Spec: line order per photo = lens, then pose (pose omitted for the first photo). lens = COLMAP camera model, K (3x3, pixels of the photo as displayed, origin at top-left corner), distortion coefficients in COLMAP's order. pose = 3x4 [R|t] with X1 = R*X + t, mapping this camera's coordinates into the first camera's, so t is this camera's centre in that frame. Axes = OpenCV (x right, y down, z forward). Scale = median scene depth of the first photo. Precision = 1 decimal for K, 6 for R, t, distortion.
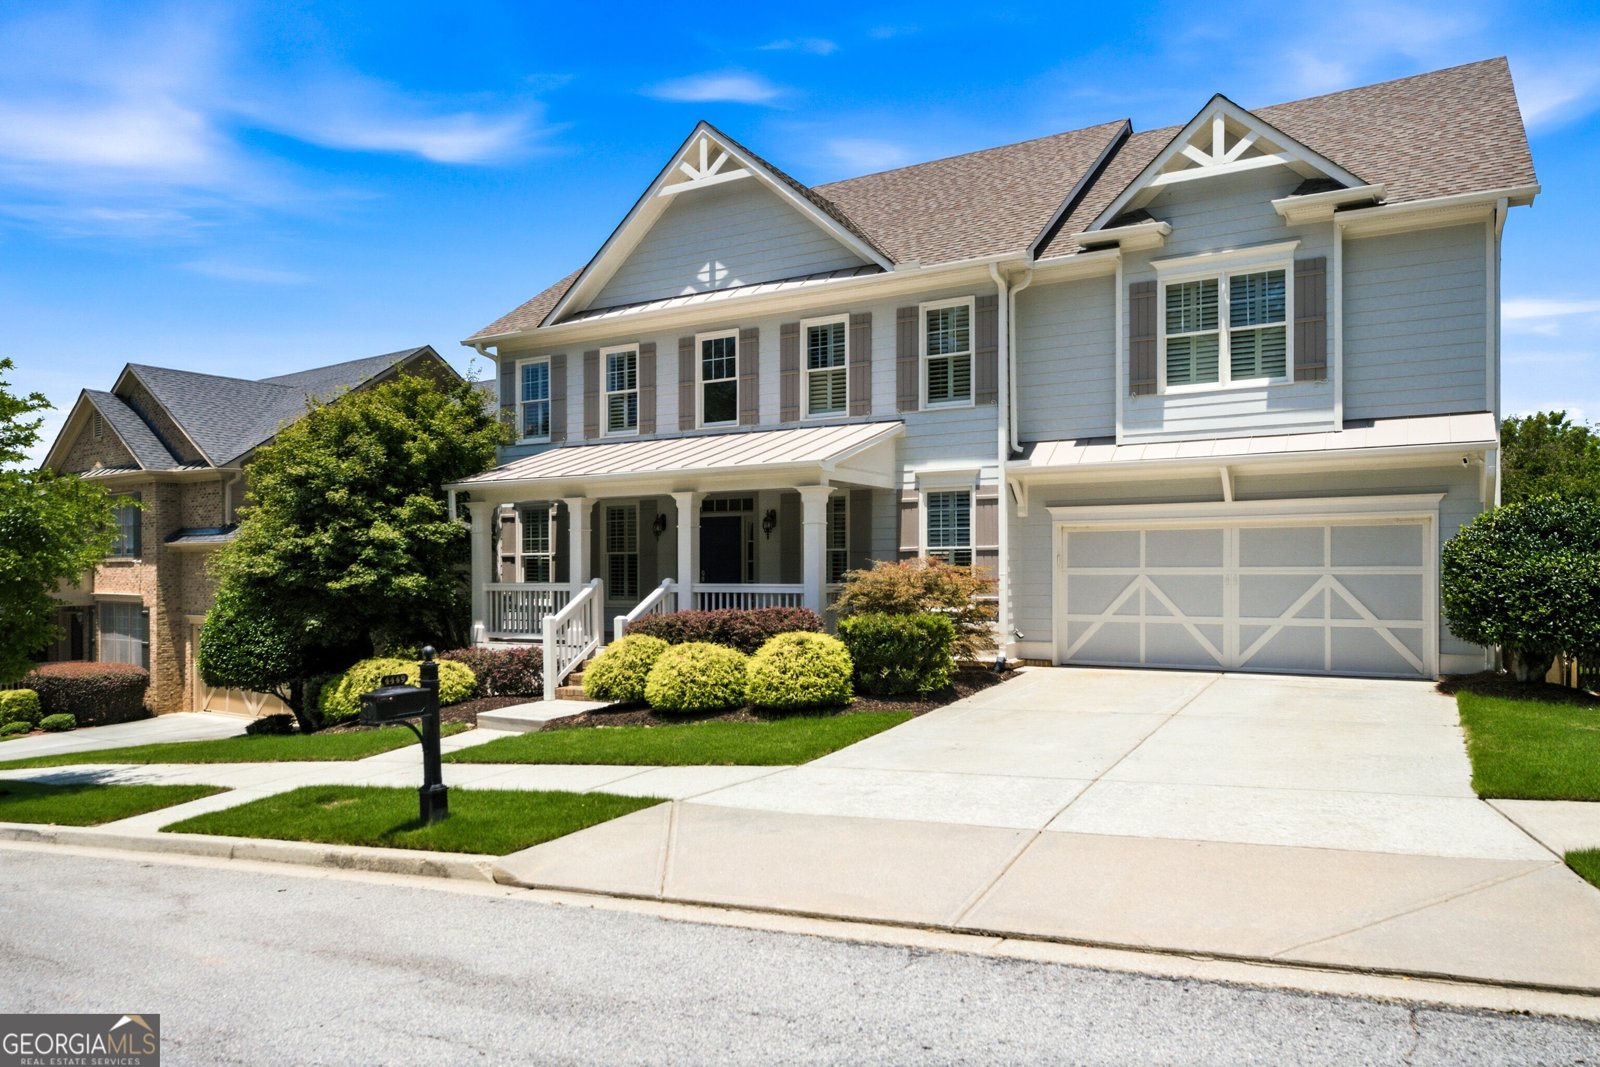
lens RADIAL K [[1015.2, 0, 804.7], [0, 1015.2, 589.6], [0, 0, 1]] dist [-0.000304, -0.000032]
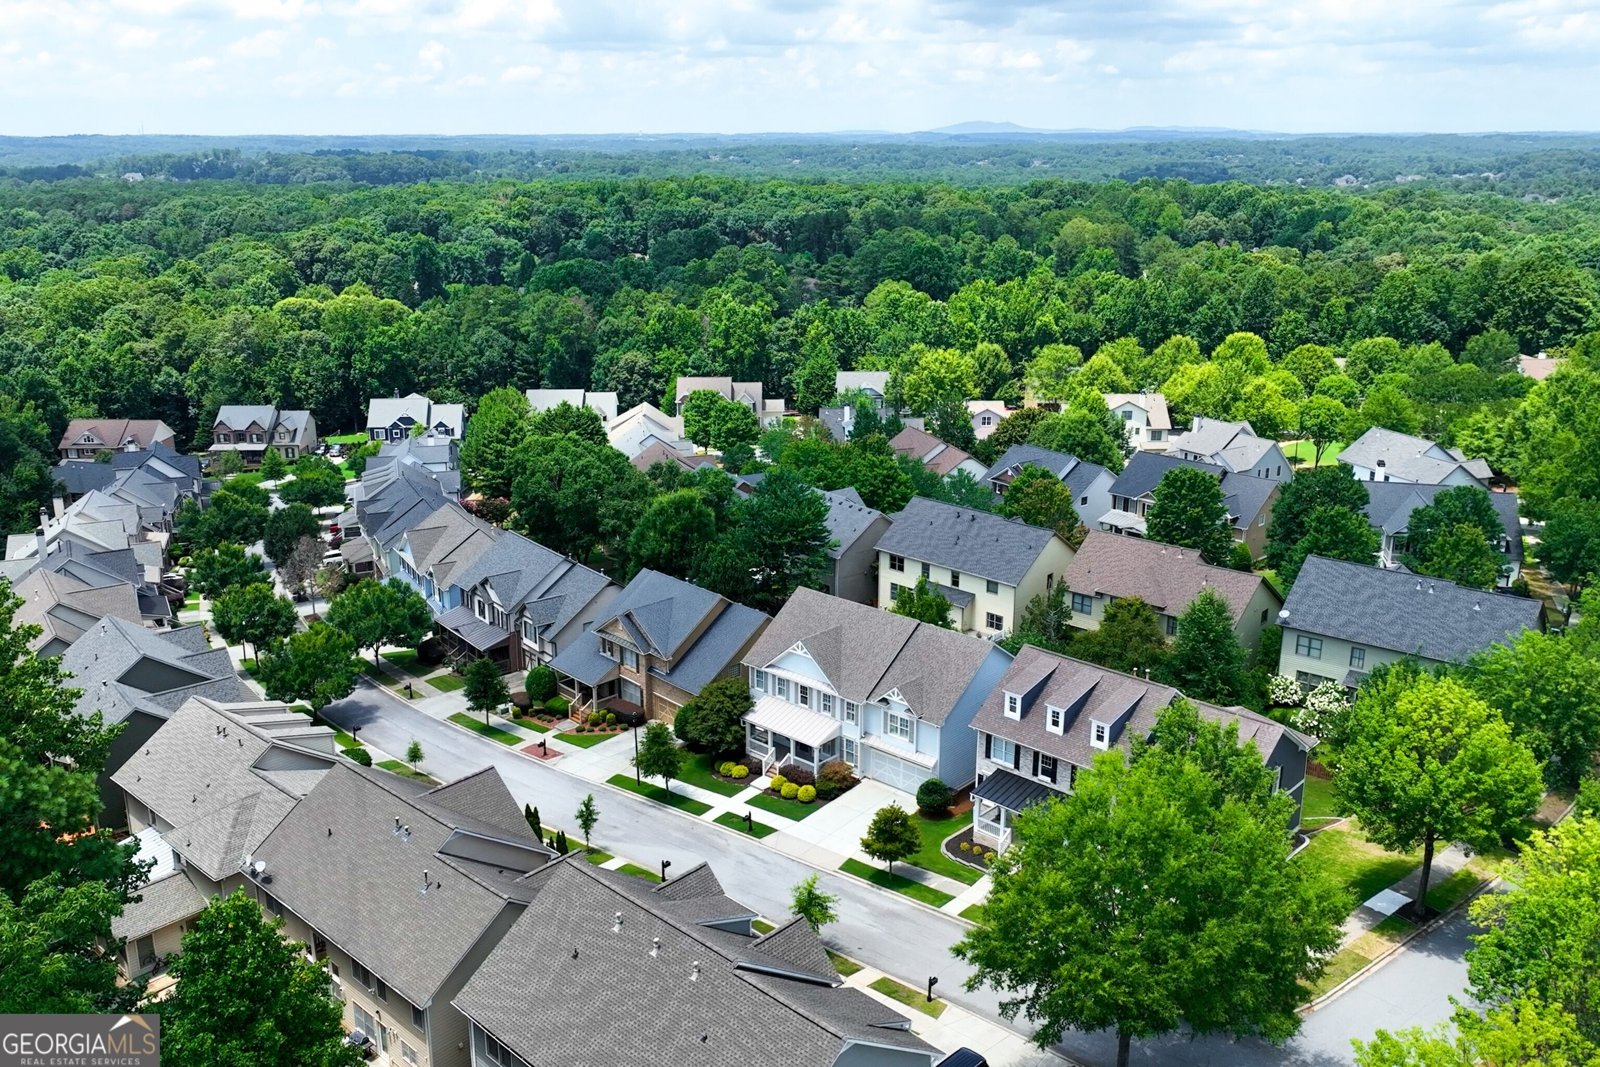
lens RADIAL K [[1299.8, 0, 800.0], [0, 1299.8, 533.5], [0, 0, 1]] dist [0.006503, 0.000602]
pose [[0.977049, 0.066610, -0.202330, 1.059340], [-0.006936, 0.959295, 0.282319, -2.669638], [0.212899, -0.274437, 0.937741, -4.317897]]
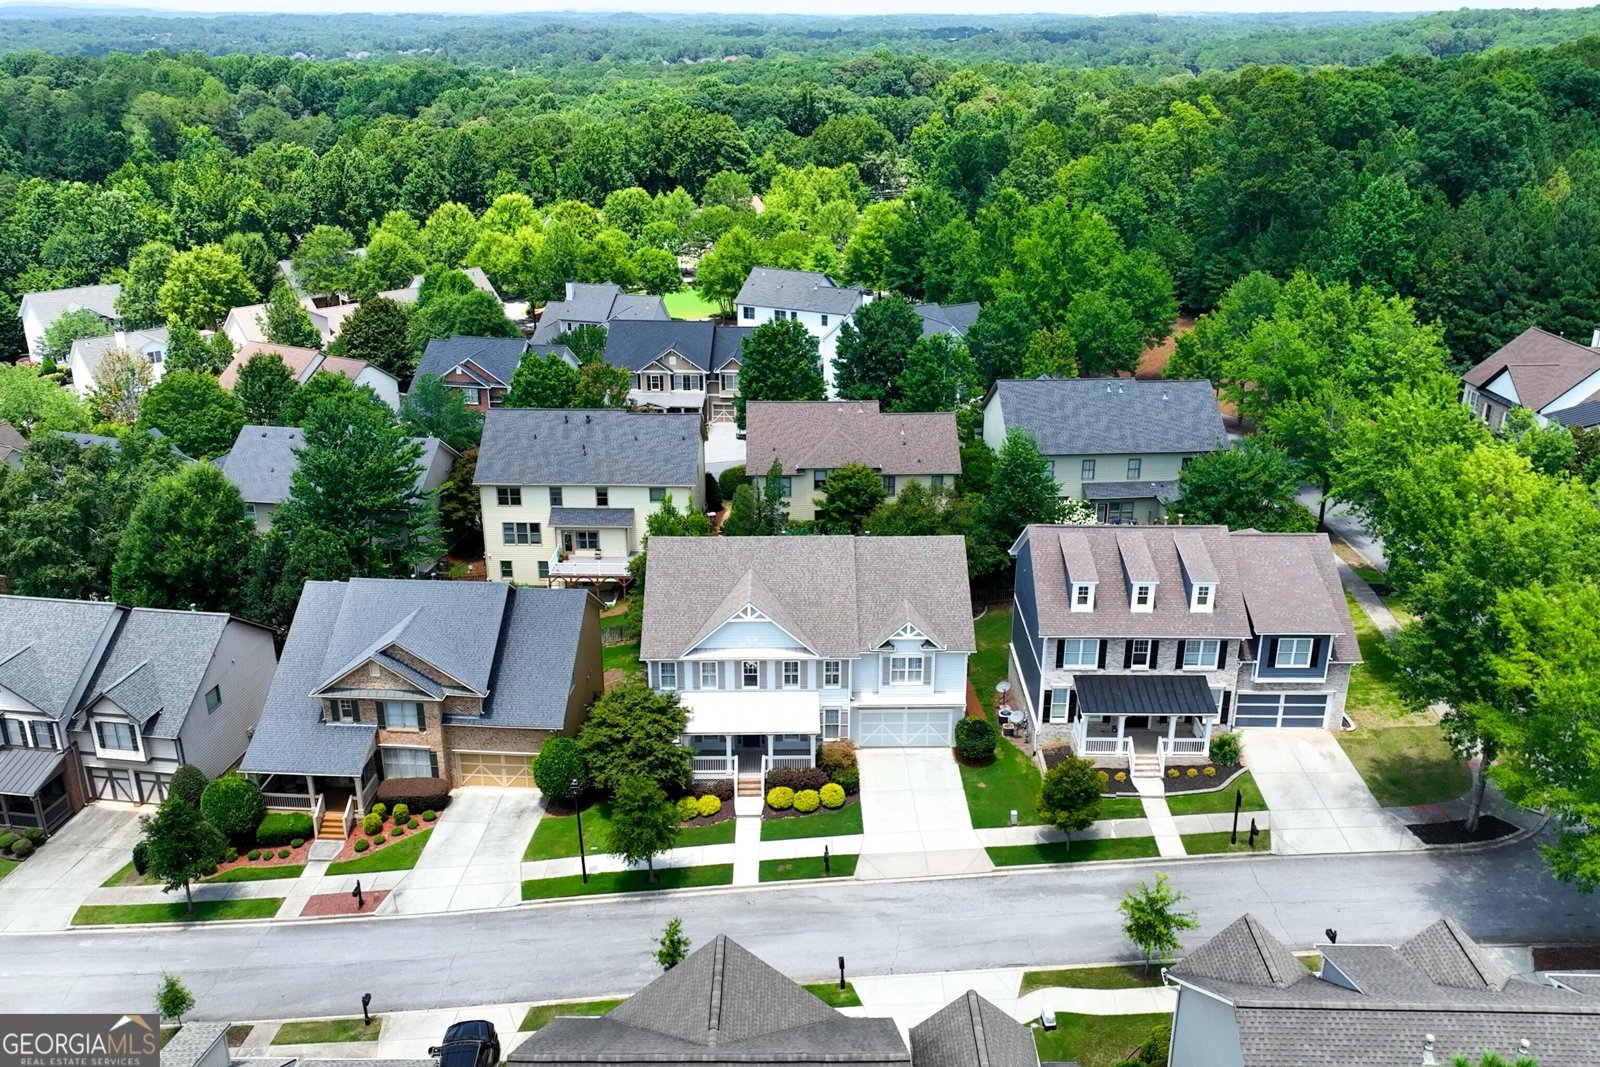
lens RADIAL K [[1299.8, 0, 800.0], [0, 1299.8, 533.5], [0, 0, 1]] dist [0.006503, 0.000602]
pose [[0.866261, -0.177912, 0.466839, -1.934243], [-0.001589, 0.933457, 0.358687, -2.271705], [-0.499589, -0.311458, 0.808335, -2.353282]]
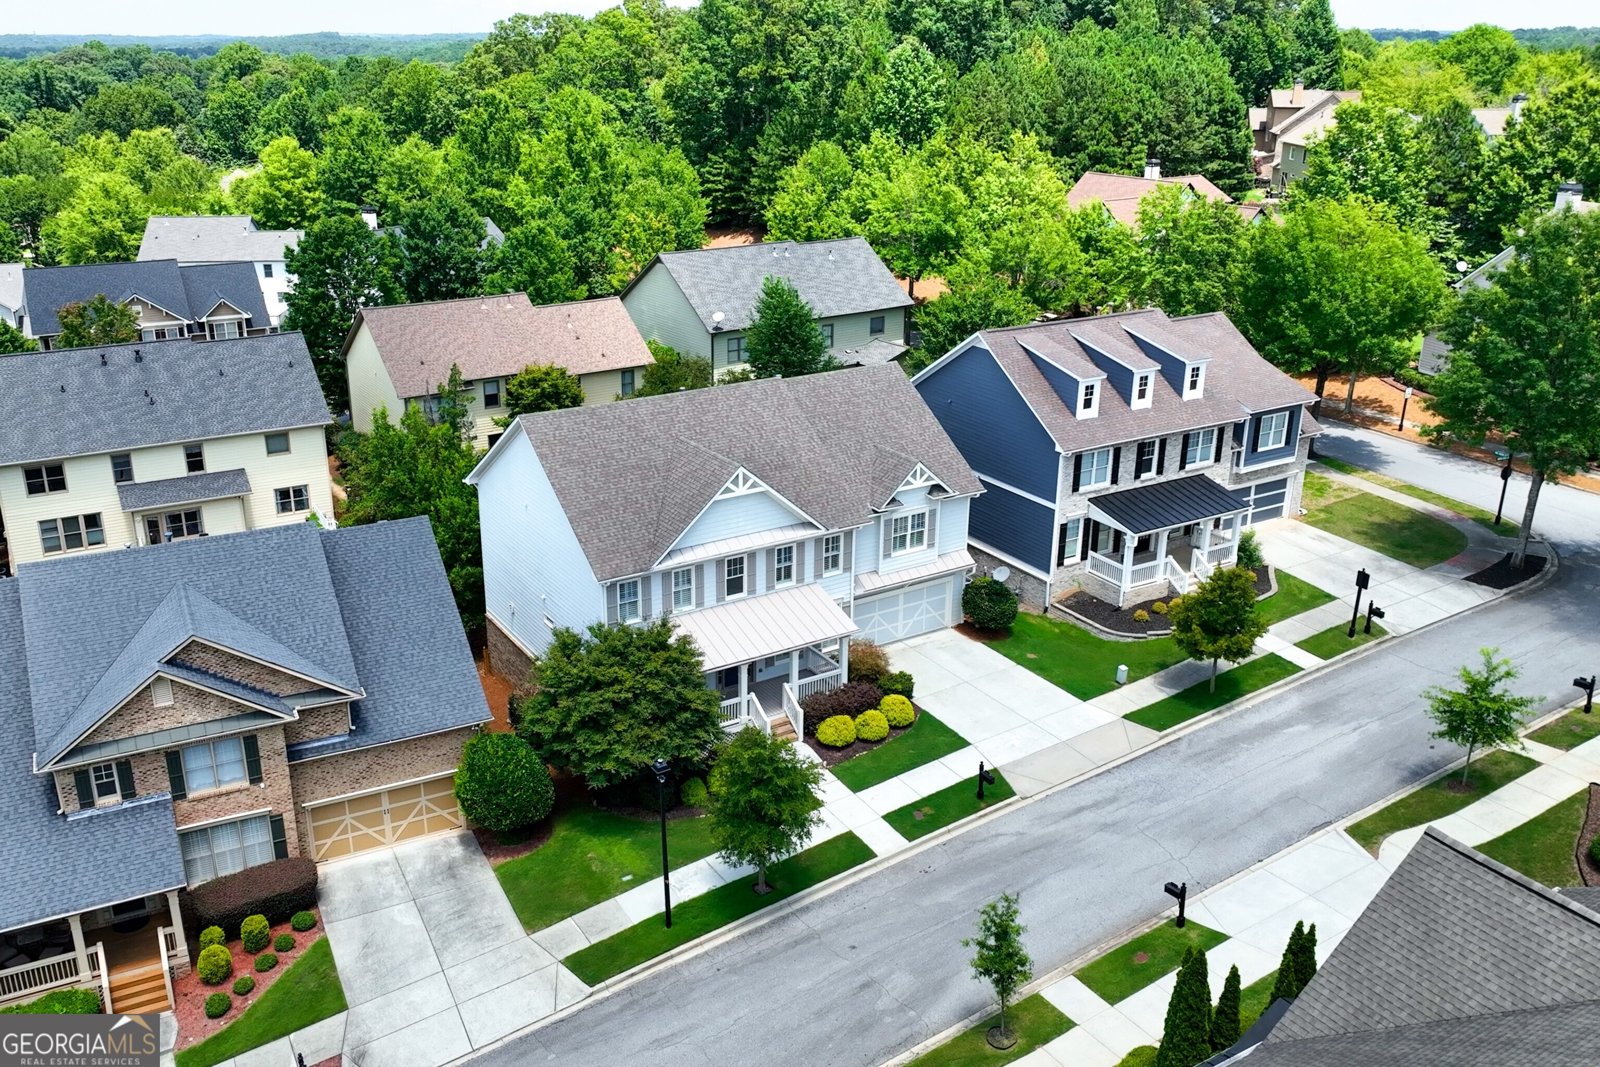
lens RADIAL K [[1313.1, 0, 734.0], [0, 1313.1, 533.0], [0, 0, 1]] dist [0.002667, 0.004148]
pose [[0.502259, -0.301083, 0.810608, -2.578215], [0.004185, 0.938261, 0.345904, -1.402317], [-0.864707, -0.170341, 0.472510, -0.281499]]
